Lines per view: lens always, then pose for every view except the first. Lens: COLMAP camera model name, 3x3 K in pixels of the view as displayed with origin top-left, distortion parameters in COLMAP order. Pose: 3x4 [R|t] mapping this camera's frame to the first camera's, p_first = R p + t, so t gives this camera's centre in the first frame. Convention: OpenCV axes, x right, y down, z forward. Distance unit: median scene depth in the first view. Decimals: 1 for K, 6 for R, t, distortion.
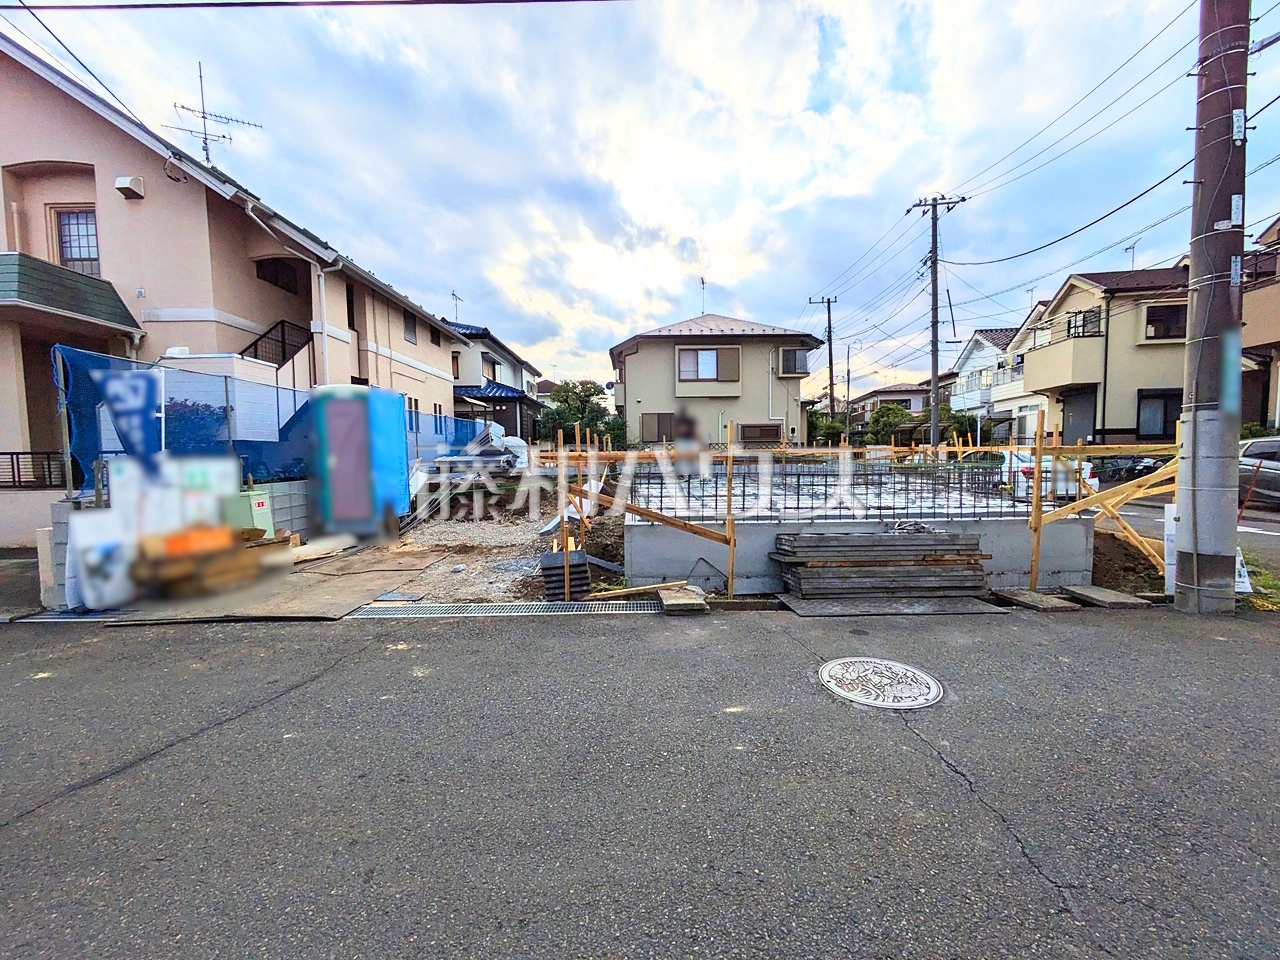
lens RADIAL K [[505.1, 0, 644.2], [0, 505.1, 484.6], [0, 0, 1]] dist [-0.004739, 0.002465]
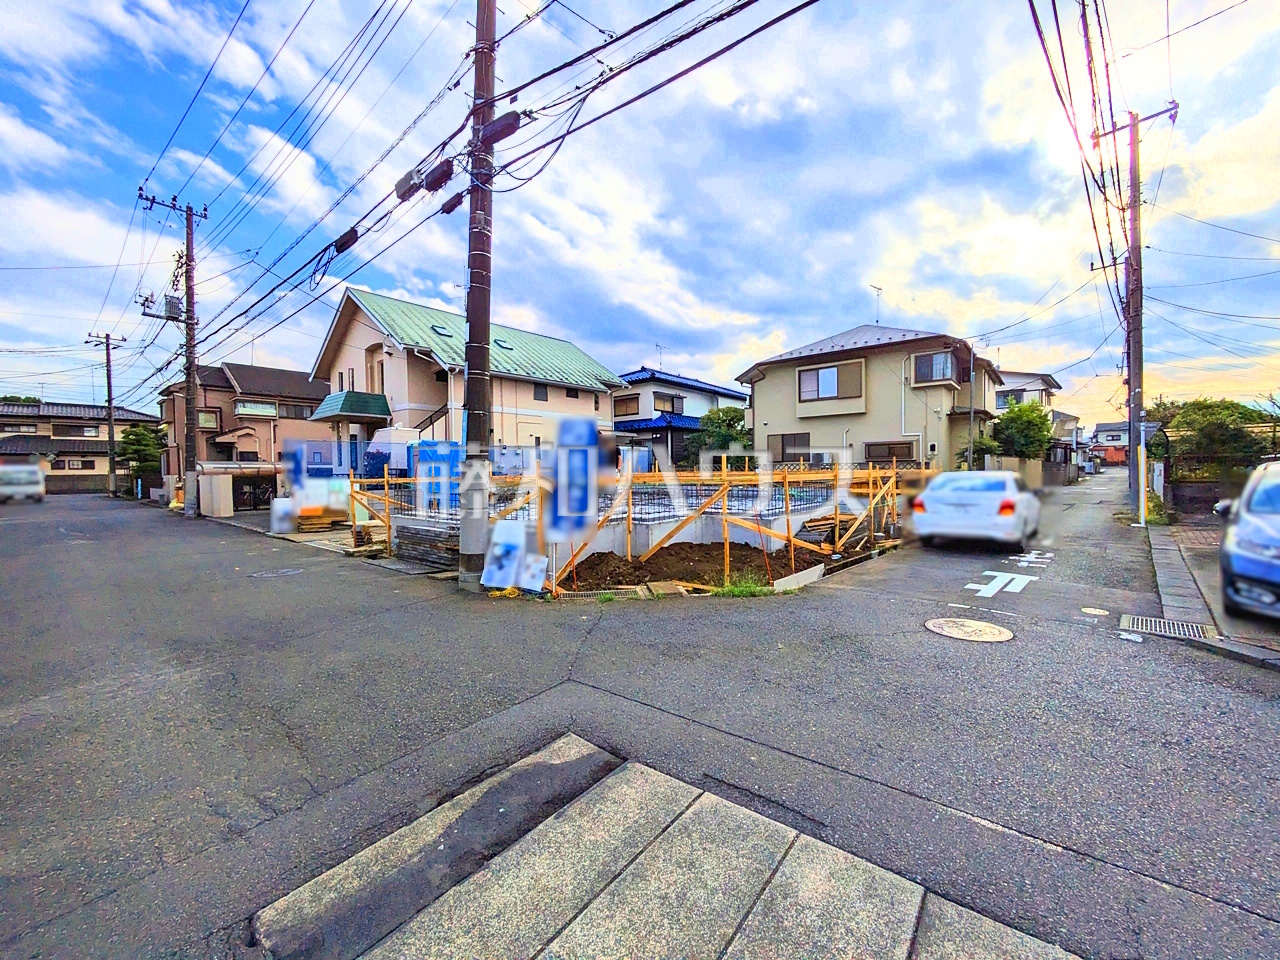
lens RADIAL K [[505.1, 0, 640.0], [0, 505.1, 479.1], [0, 0, 1]] dist [-0.004739, 0.002465]
pose [[0.760412, 0.014480, -0.649279, 1.102006], [-0.040355, 0.998873, -0.024986, -0.029136], [0.648186, 0.045201, 0.760139, 0.077765]]
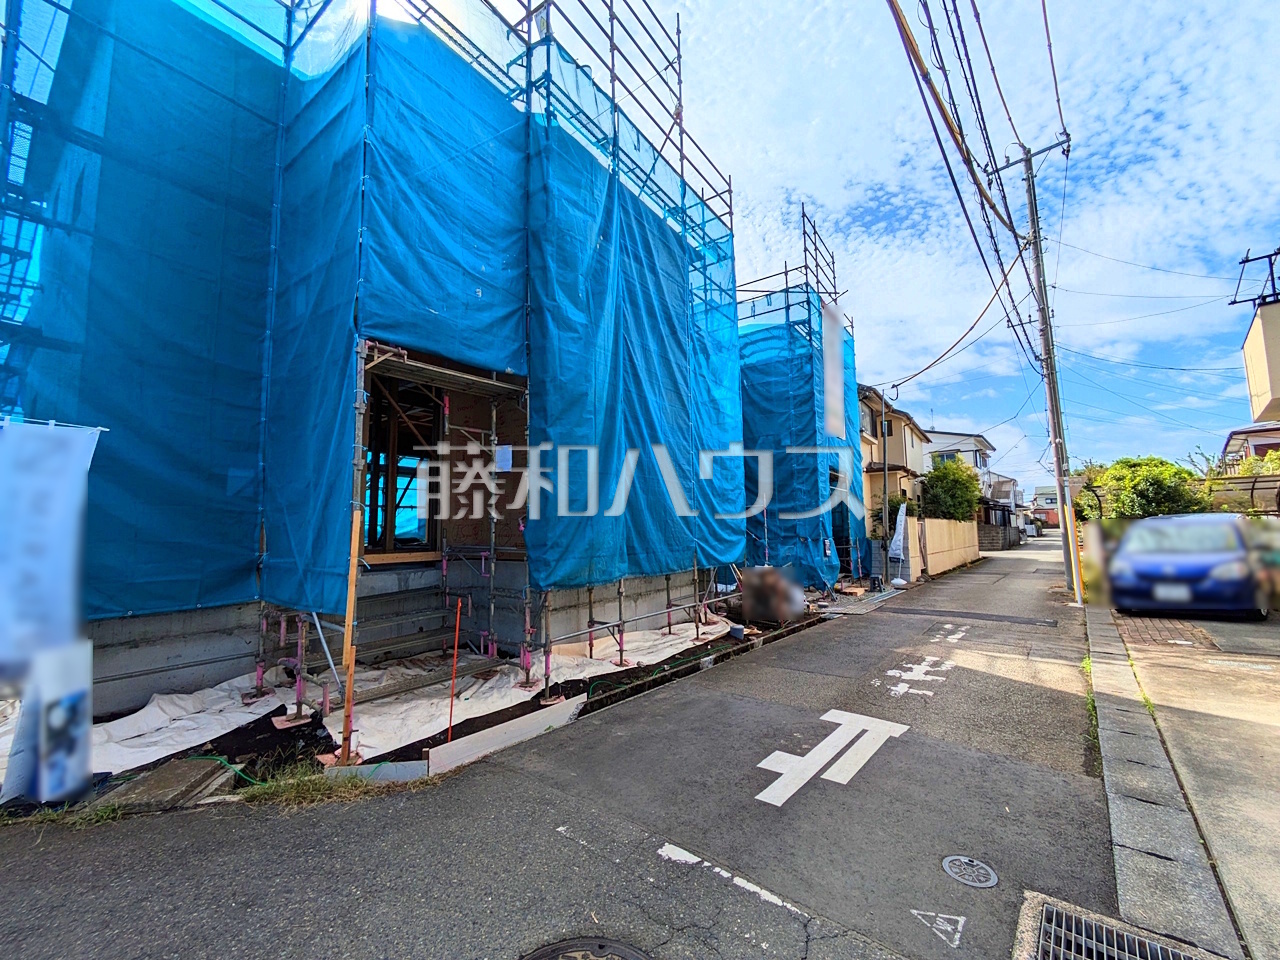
lens RADIAL K [[505.1, 0, 640.1], [0, 505.1, 479.9], [0, 0, 1]] dist [-0.004739, 0.002465]
pose [[0.800954, -0.056421, -0.596061, 1.152982], [-0.039254, 0.988459, -0.146311, -0.062559], [0.597437, 0.140586, 0.789496, 0.512339]]
